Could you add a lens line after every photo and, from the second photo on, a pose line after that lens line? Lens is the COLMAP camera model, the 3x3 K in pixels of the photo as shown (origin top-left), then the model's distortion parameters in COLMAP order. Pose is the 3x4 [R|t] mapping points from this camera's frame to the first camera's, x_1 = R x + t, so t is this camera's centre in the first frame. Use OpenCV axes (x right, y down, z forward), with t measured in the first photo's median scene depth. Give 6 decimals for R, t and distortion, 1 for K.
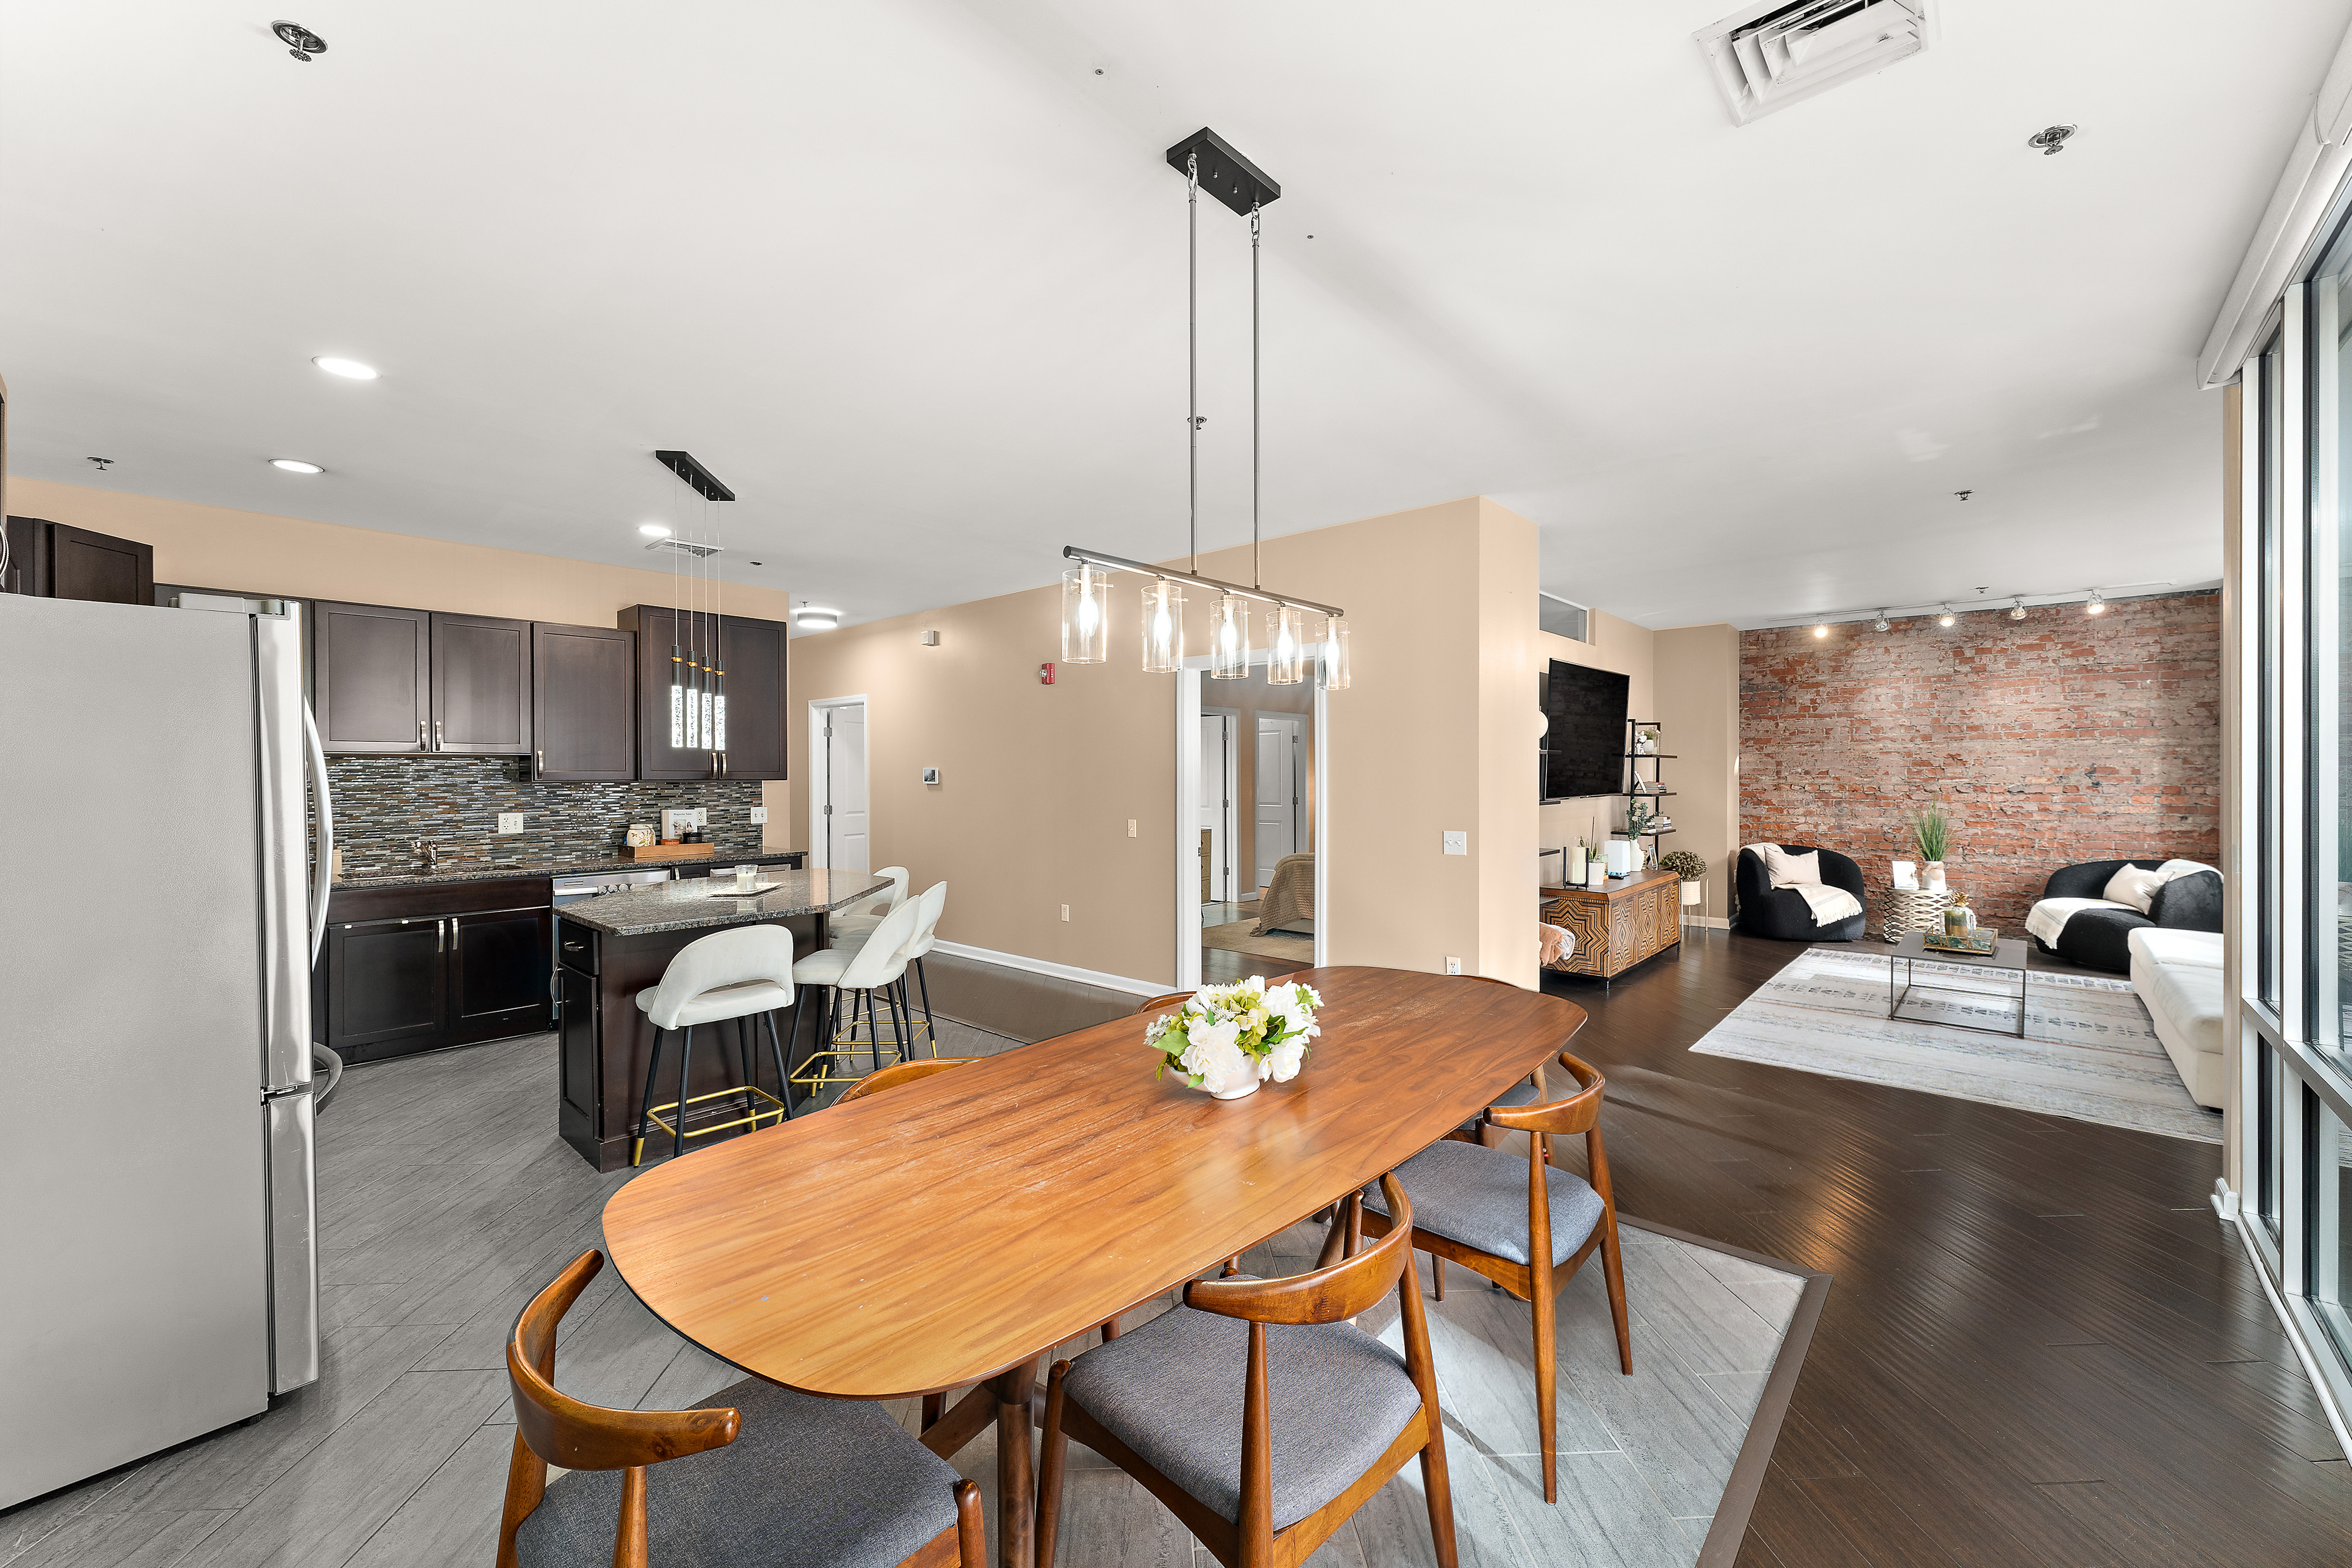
lens RADIAL K [[937.8, 0, 1163.8], [0, 937.8, 775.9], [0, 0, 1]] dist [-0.002213, 0.000191]
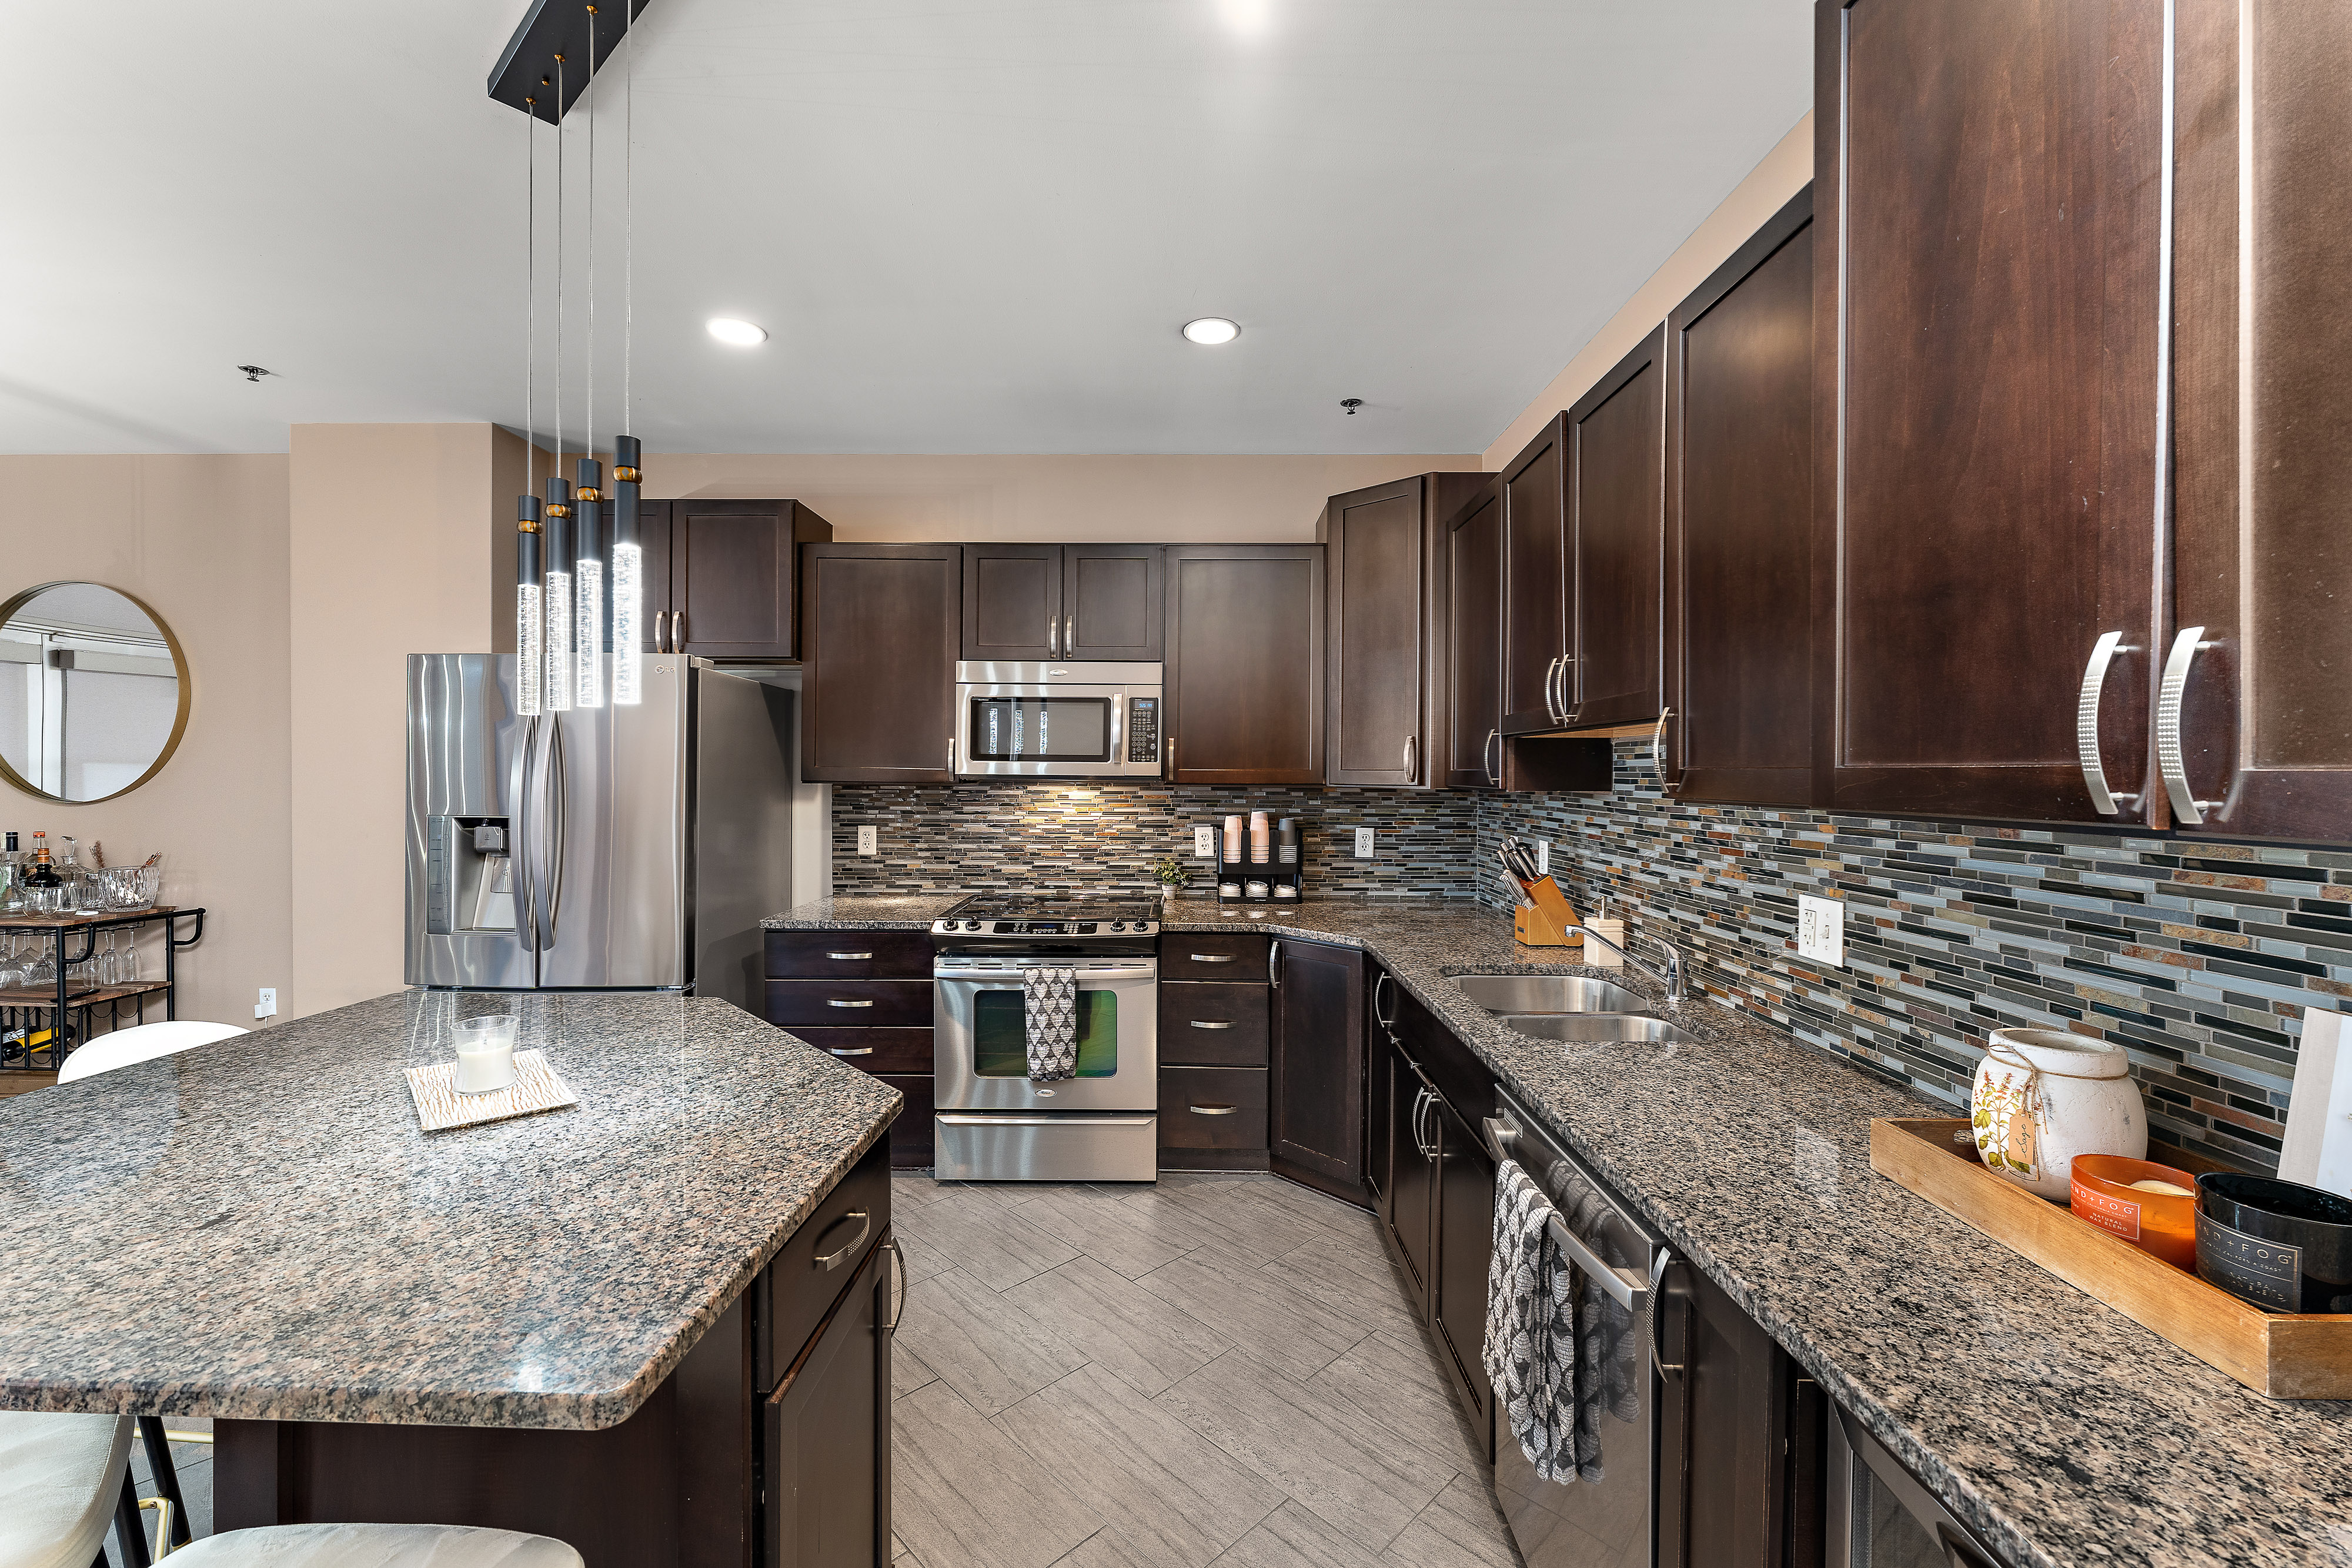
lens RADIAL K [[937.8, 0, 1193.0], [0, 937.8, 799.0], [0, 0, 1]] dist [-0.002213, 0.000191]
pose [[-0.736737, 0.020049, -0.675882, -0.234931], [-0.002528, 0.999472, 0.032403, -0.003630], [0.676175, 0.025581, -0.736297, 0.818509]]
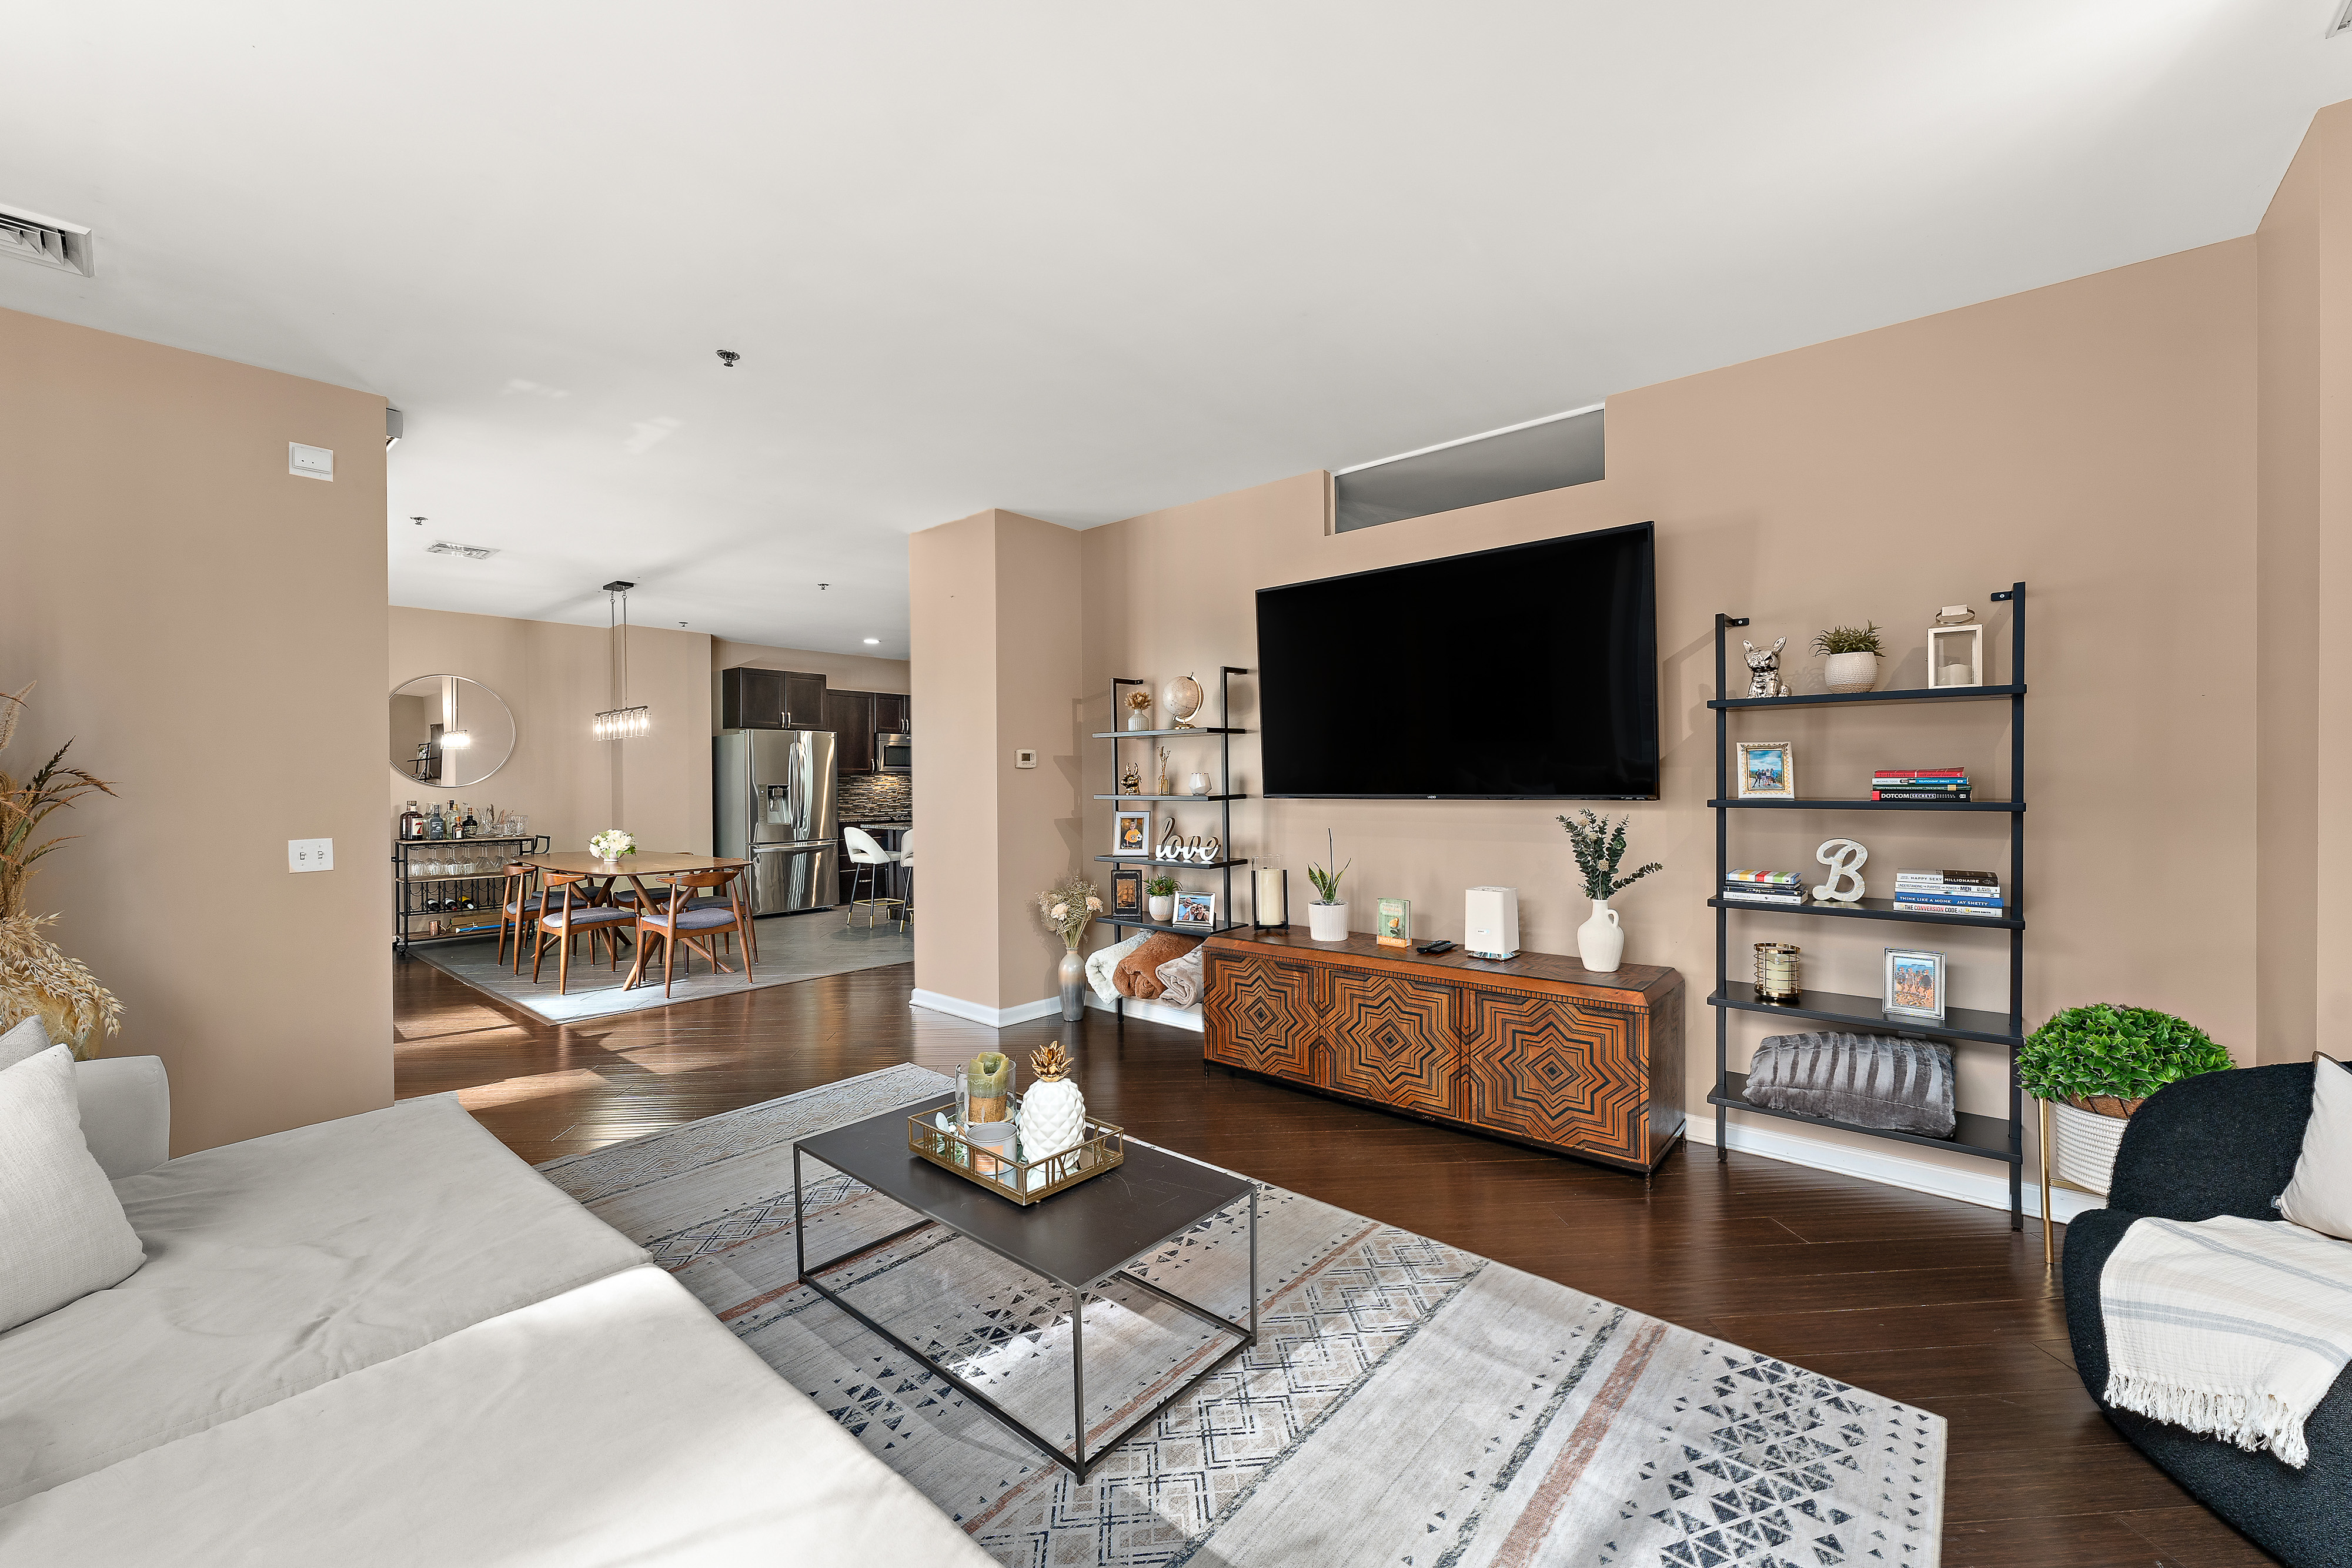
lens RADIAL K [[937.8, 0, 1169.8], [0, 937.8, 779.5], [0, 0, 1]] dist [-0.002213, 0.000191]
pose [[0.023769, 0.002519, -0.999714, 0.949433], [0.004347, 0.999987, 0.002623, 0.009129], [0.999708, -0.004408, 0.023758, 0.793937]]
